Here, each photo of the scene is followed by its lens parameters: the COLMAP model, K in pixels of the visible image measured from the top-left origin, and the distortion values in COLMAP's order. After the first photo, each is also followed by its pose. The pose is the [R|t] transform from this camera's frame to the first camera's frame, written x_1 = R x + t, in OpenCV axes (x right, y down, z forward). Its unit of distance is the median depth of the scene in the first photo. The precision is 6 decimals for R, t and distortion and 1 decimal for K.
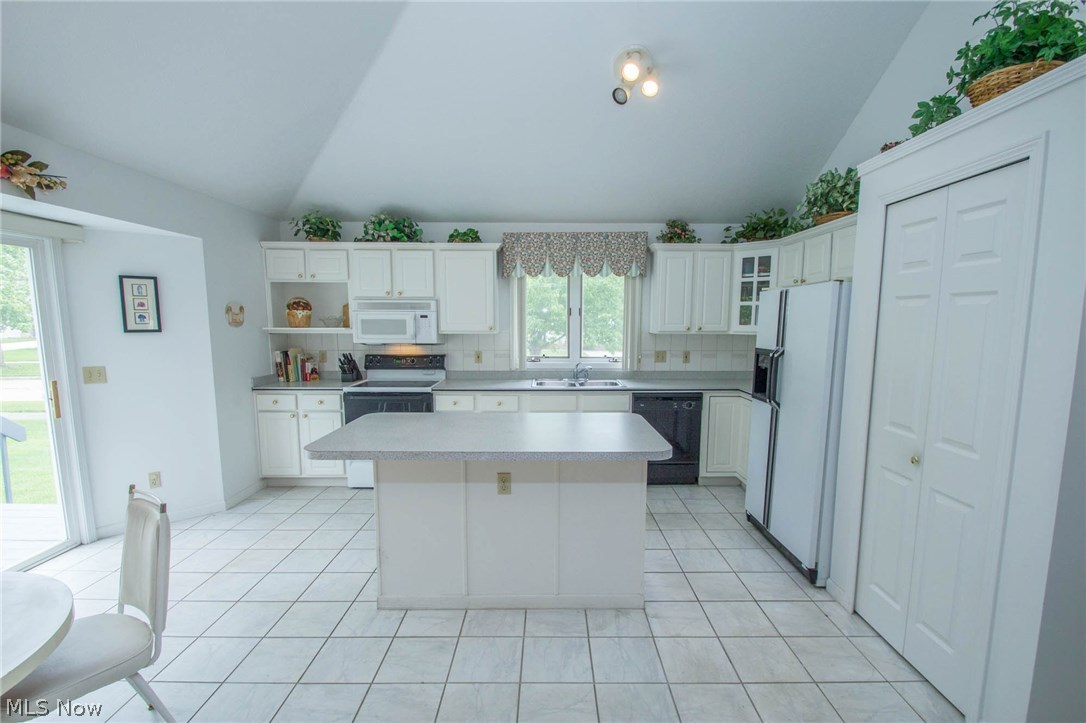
lens RADIAL K [[514.7, 0, 551.1], [0, 514.7, 382.7], [0, 0, 1]] dist [-0.001152, -0.000430]
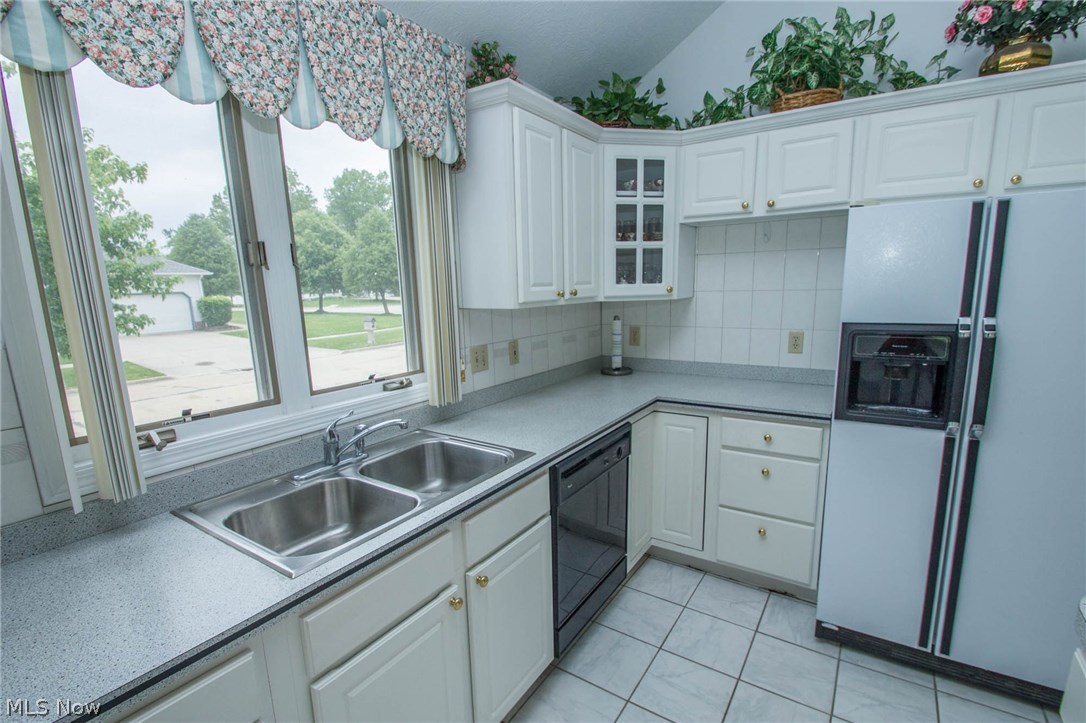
lens RADIAL K [[514.7, 0, 551.1], [0, 514.7, 382.7], [0, 0, 1]] dist [-0.001152, -0.000430]
pose [[0.538716, -0.175830, 0.823935, -0.149203], [0.125972, 0.983796, 0.127580, -0.088797], [-0.833017, 0.035064, 0.552136, 0.767240]]
